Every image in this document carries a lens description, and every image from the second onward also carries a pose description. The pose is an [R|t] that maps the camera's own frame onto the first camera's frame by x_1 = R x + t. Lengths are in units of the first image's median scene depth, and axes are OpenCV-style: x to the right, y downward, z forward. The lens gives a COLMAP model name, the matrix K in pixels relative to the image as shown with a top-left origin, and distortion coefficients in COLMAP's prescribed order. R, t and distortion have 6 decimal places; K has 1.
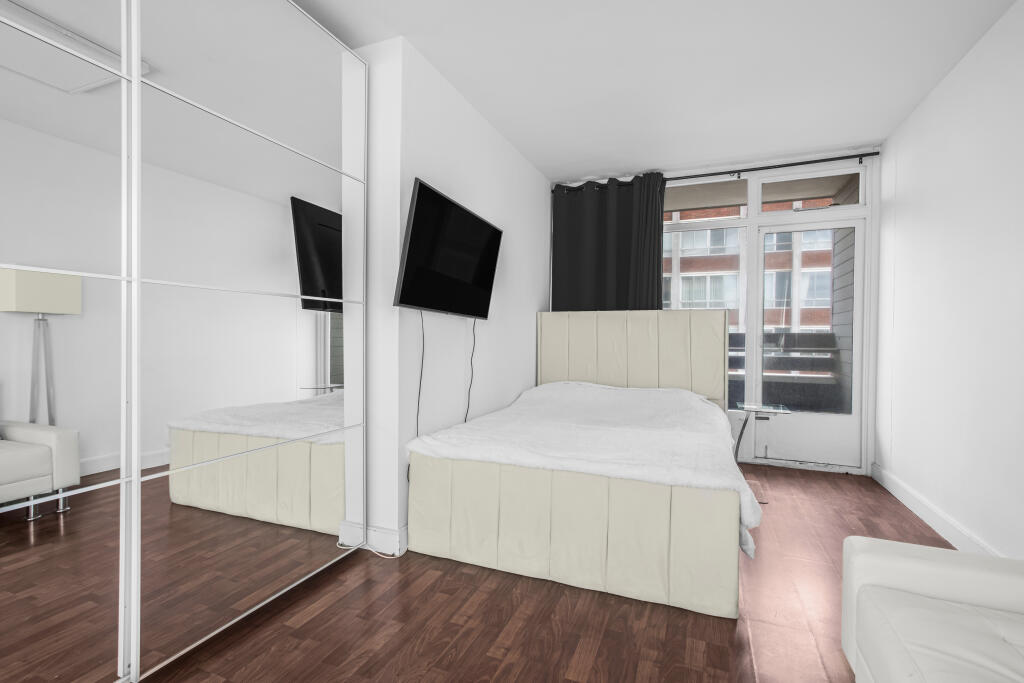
lens RADIAL K [[475.3, 0, 499.4], [0, 475.3, 337.5], [0, 0, 1]] dist [0.008645, 0.000954]
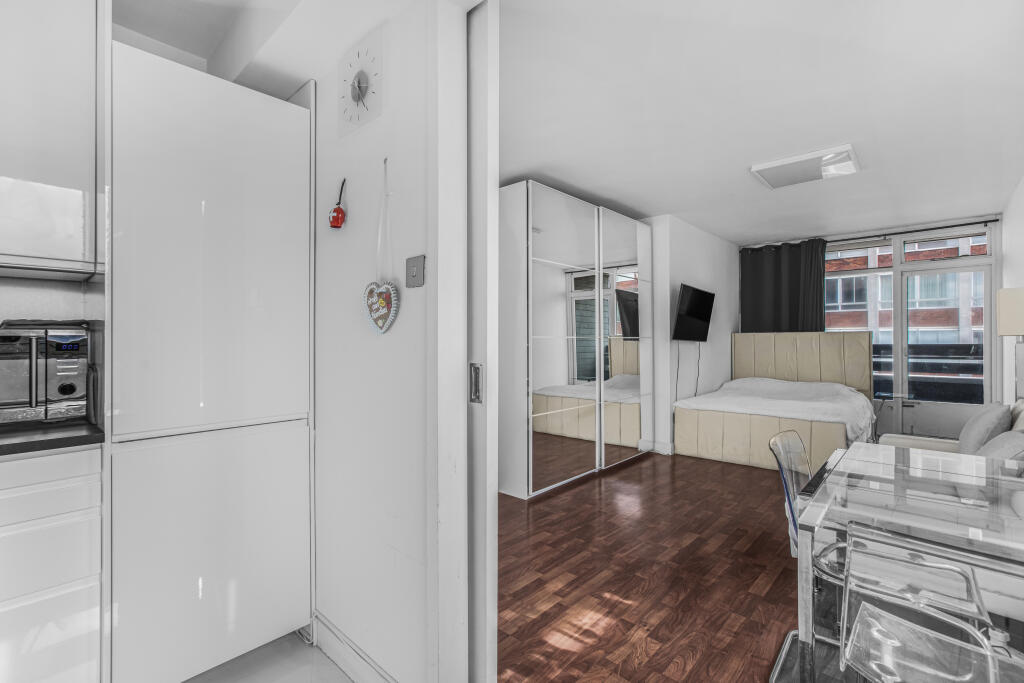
lens RADIAL K [[475.3, 0, 499.4], [0, 475.3, 337.5], [0, 0, 1]] dist [0.008645, 0.000954]
pose [[0.947473, -0.010426, -0.319667, -0.159266], [0.009656, 0.999945, -0.003994, -0.045445], [0.319691, 0.000698, 0.947521, -0.818911]]
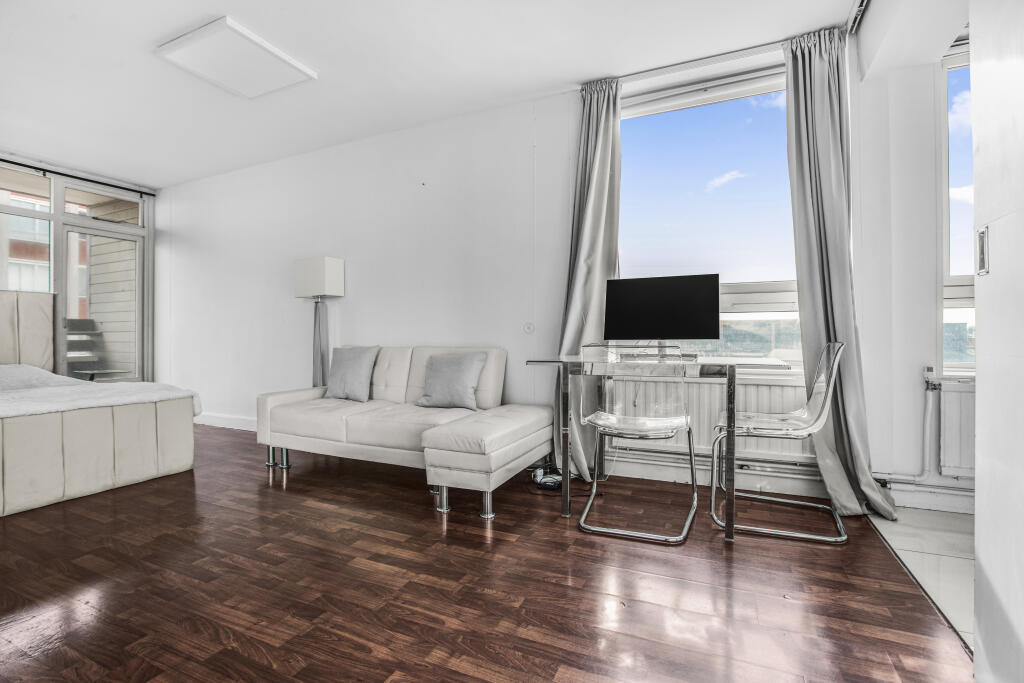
lens RADIAL K [[475.3, 0, 499.4], [0, 475.3, 337.5], [0, 0, 1]] dist [0.008645, 0.000954]
pose [[0.036786, -0.004886, 0.999311, -0.632370], [0.002233, 0.999986, 0.004807, 0.044314], [-0.999321, 0.002055, 0.036796, -0.107144]]
